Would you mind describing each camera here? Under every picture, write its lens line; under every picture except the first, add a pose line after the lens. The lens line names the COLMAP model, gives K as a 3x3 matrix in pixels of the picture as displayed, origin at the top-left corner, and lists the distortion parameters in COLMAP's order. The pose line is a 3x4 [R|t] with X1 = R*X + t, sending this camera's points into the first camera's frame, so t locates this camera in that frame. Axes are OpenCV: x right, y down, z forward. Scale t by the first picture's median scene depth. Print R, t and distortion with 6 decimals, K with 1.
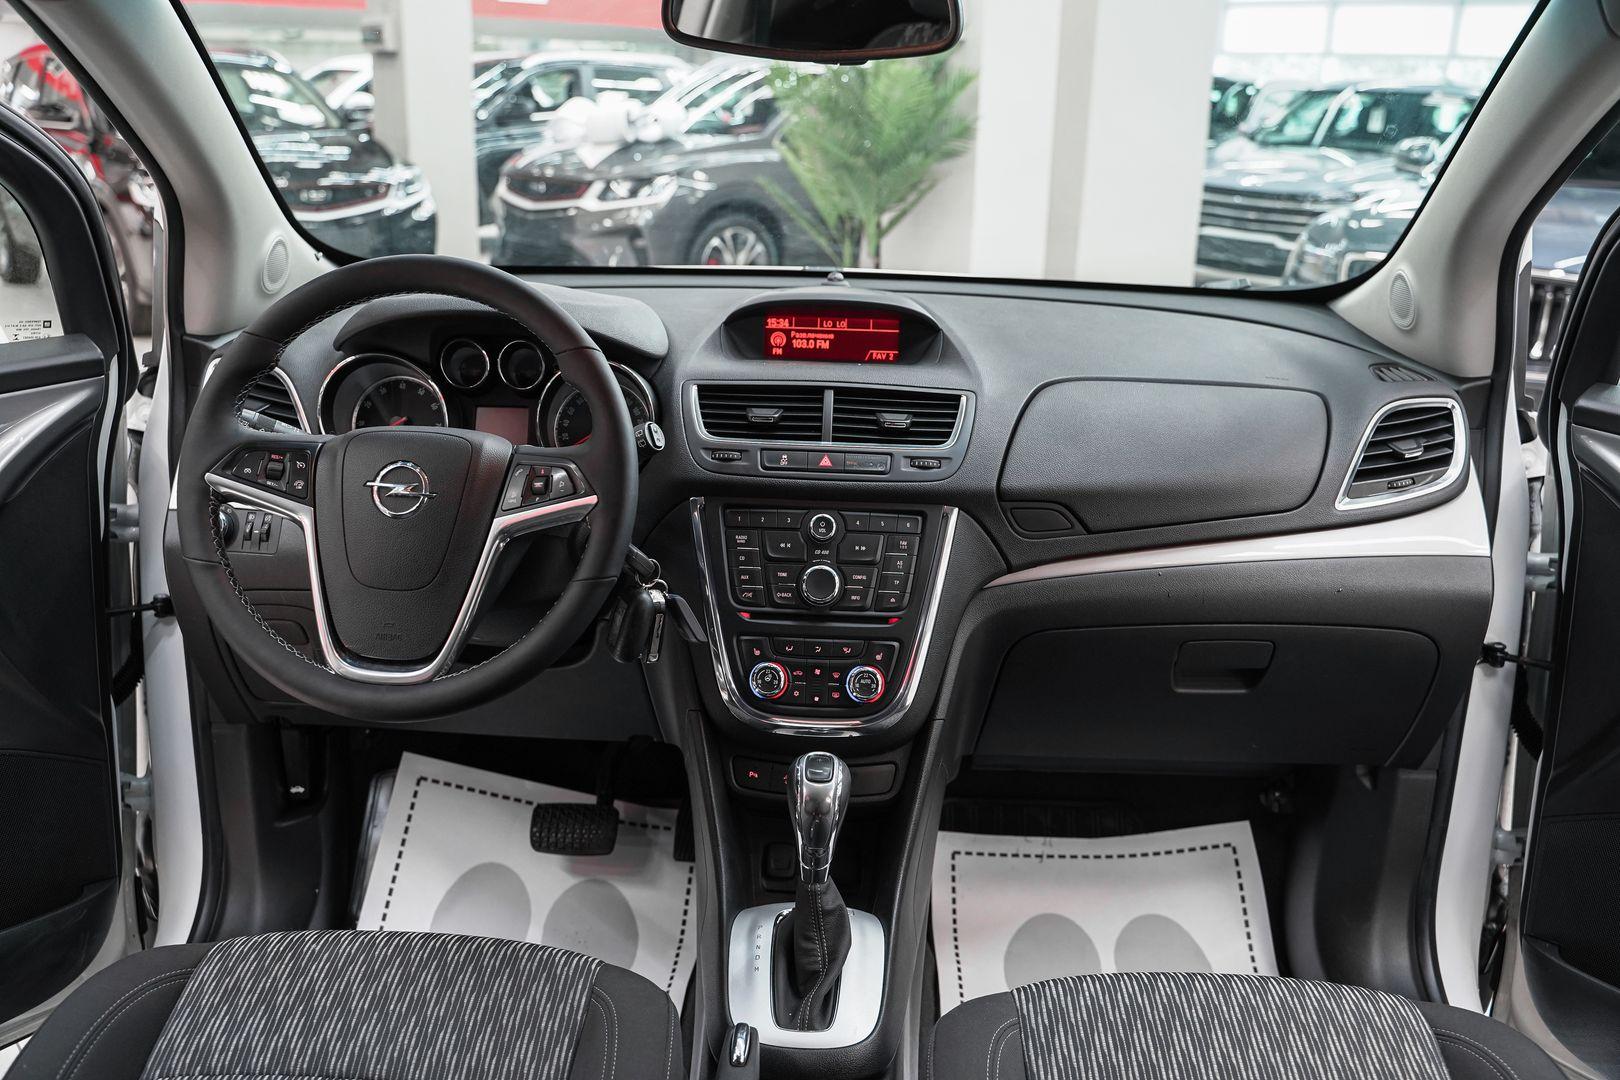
lens RADIAL K [[1297.0, 0, 803.4], [0, 1297.0, 543.8], [0, 0, 1]] dist [-0.111713, 0.084208]
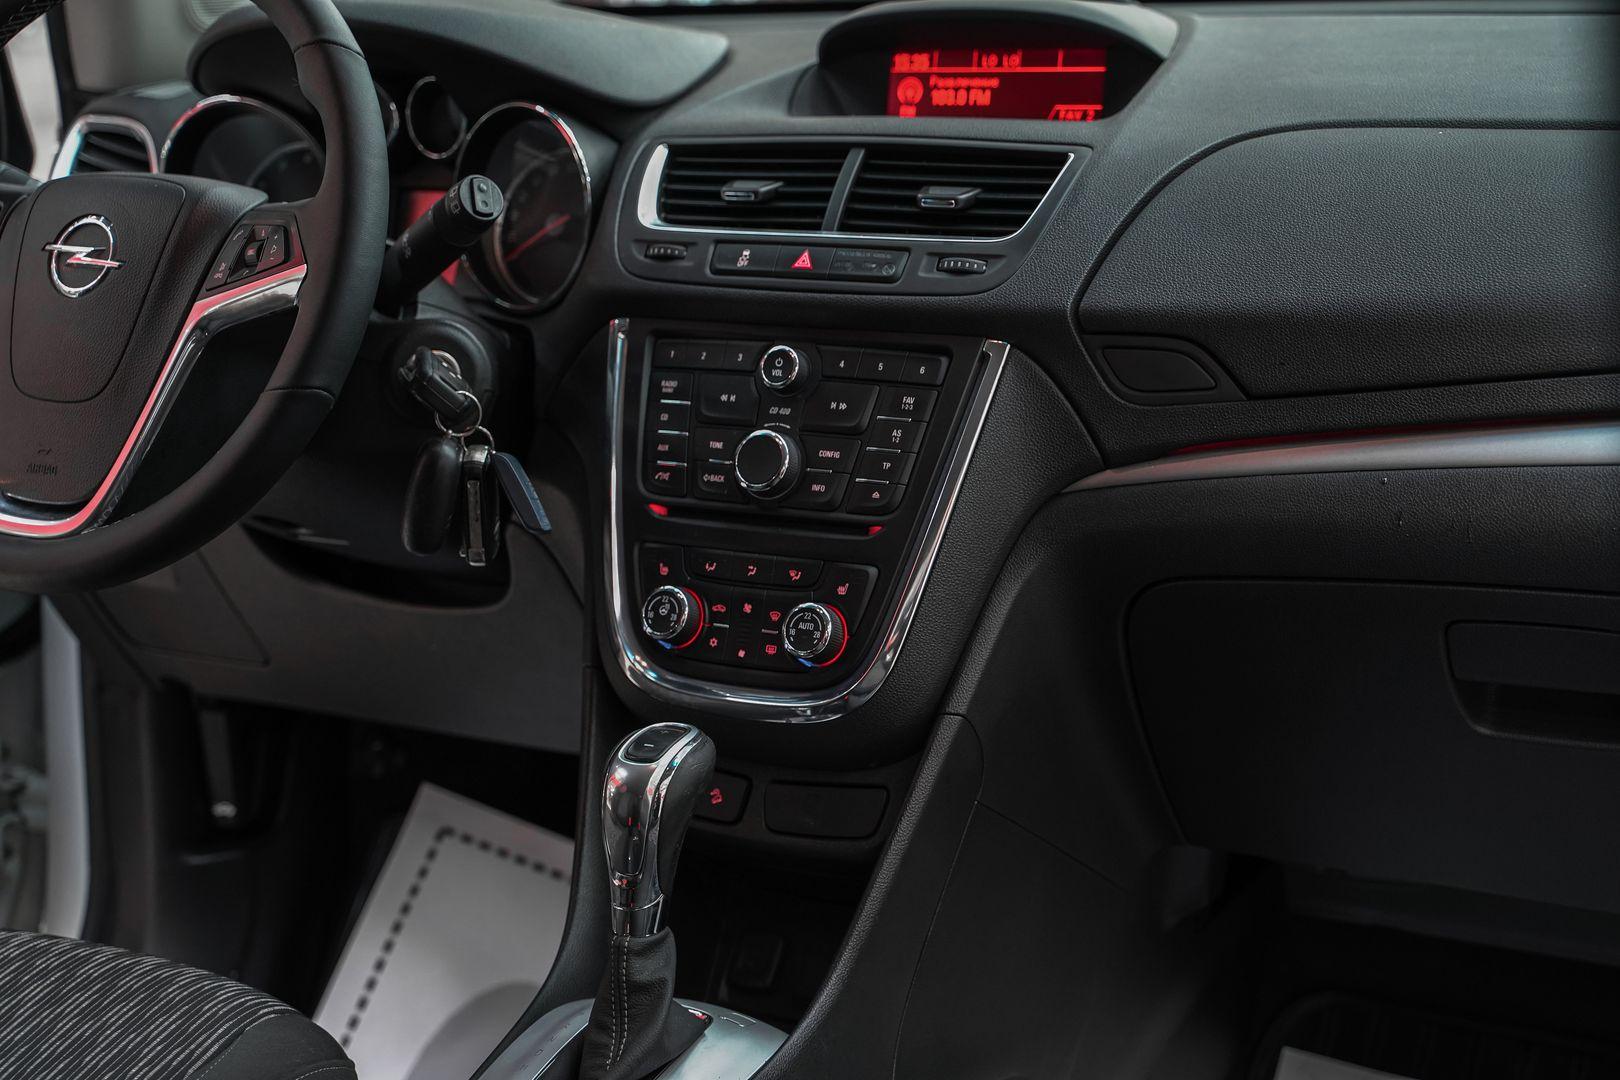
lens RADIAL K [[2465.9, 0, 804.3], [0, 2465.9, 534.6], [0, 0, 1]] dist [0.134843, 0.113908]
pose [[0.897523, 0.055196, -0.437500, 0.501091], [-0.081814, 0.995753, -0.042214, 0.105192], [0.433312, 0.073682, 0.898227, -0.008020]]
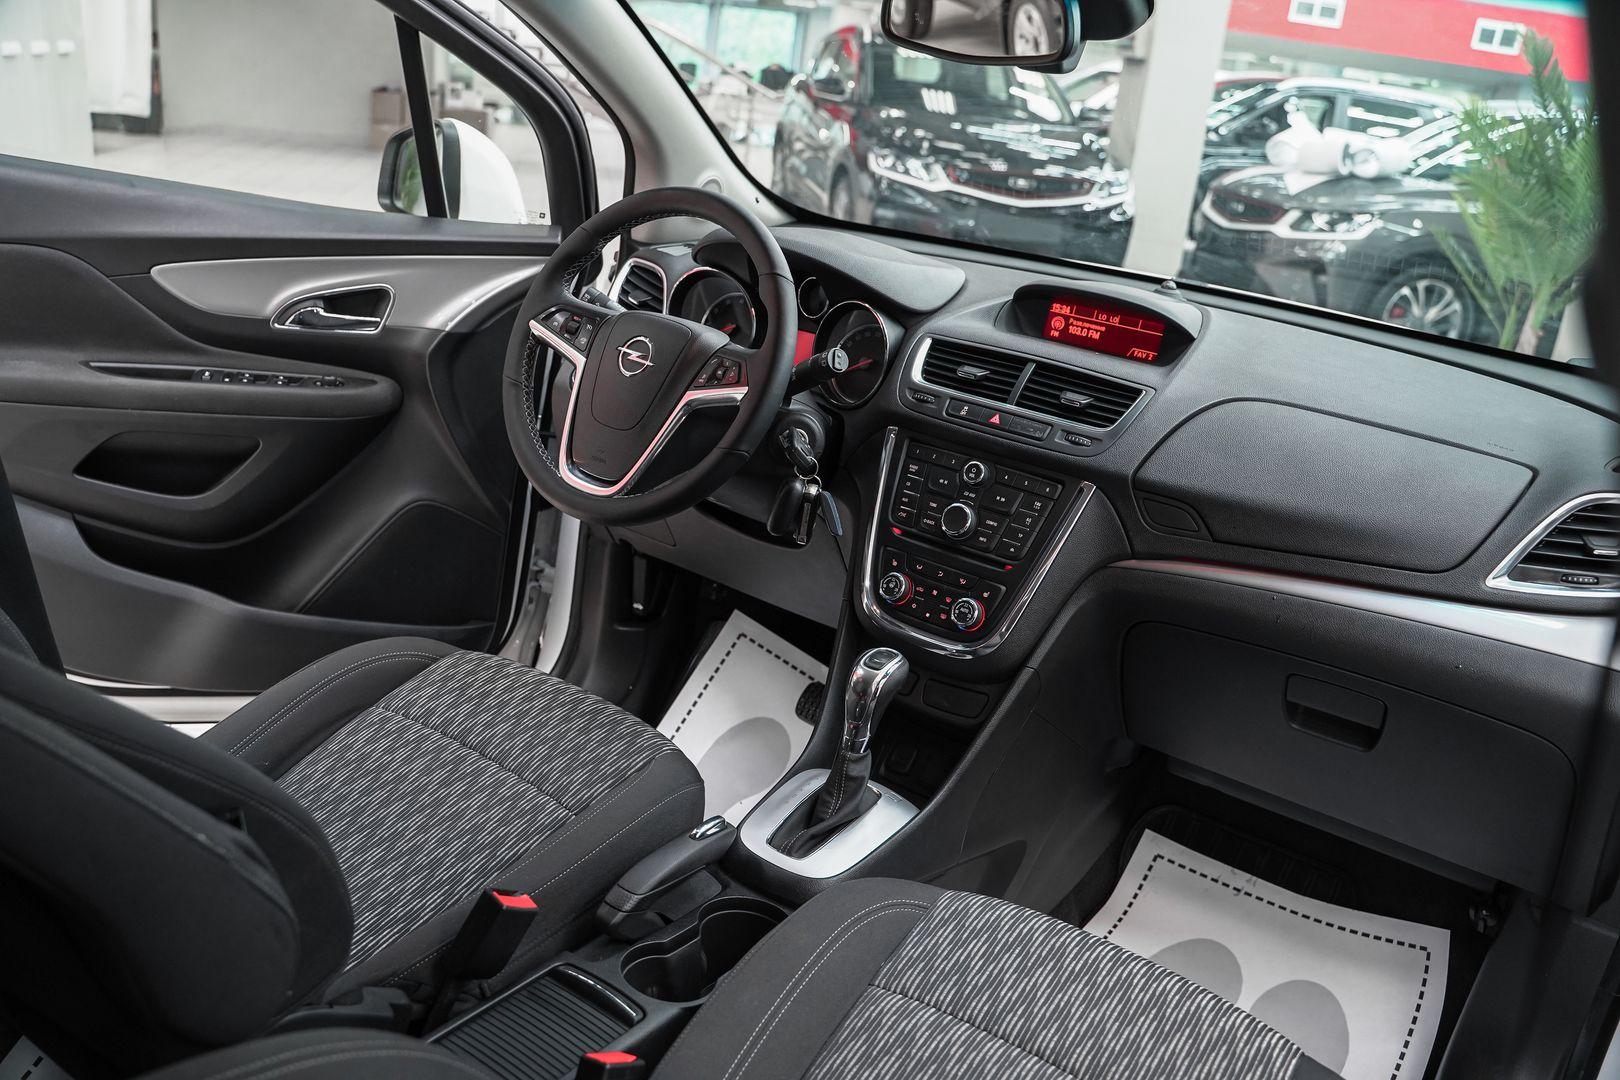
lens RADIAL K [[1297.0, 0, 803.4], [0, 1297.0, 543.8], [0, 0, 1]] dist [-0.111713, 0.084208]
pose [[0.836056, 0.251902, -0.487398, 0.441387], [-0.255945, 0.964851, 0.059630, 0.017083], [0.485287, 0.074893, 0.871142, -0.063160]]
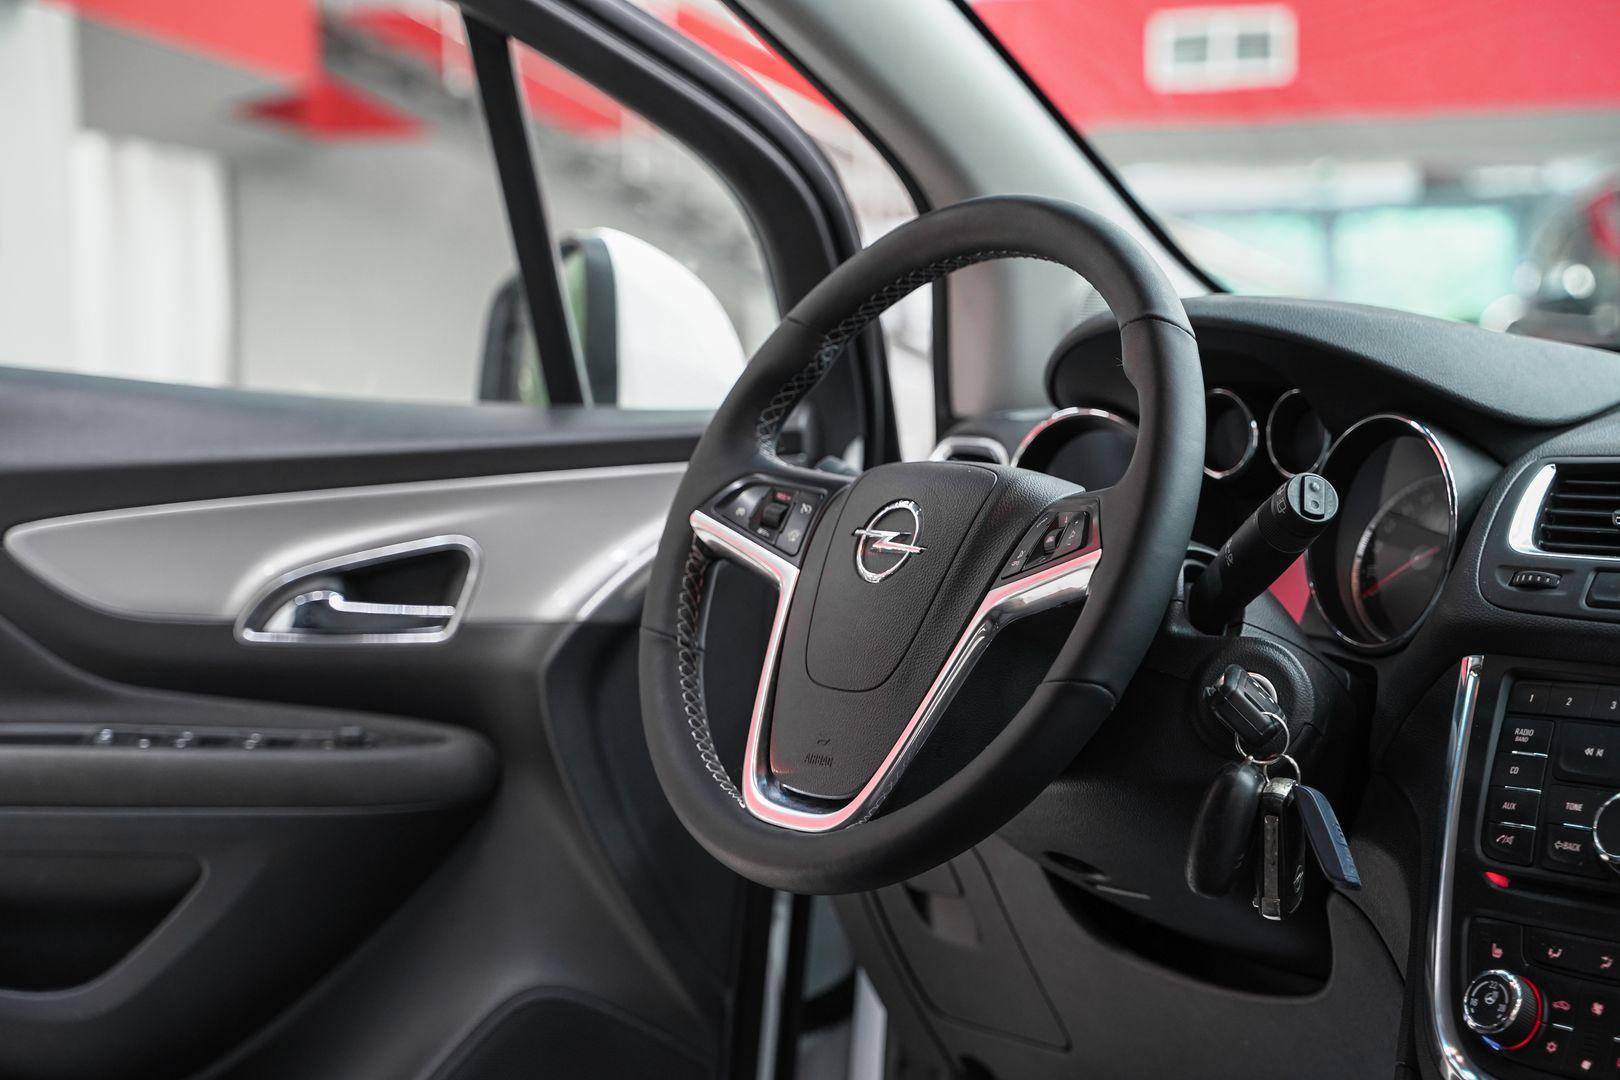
lens RADIAL K [[2819.5, 0, 810.0], [0, 2819.5, 540.0], [0, 0, 1]] dist [0.223603, 0.037464]
pose [[0.675898, 0.022812, -0.736642, 0.568477], [-0.213626, 0.962674, -0.166199, 0.163159], [0.705355, 0.269700, 0.655542, 0.041556]]
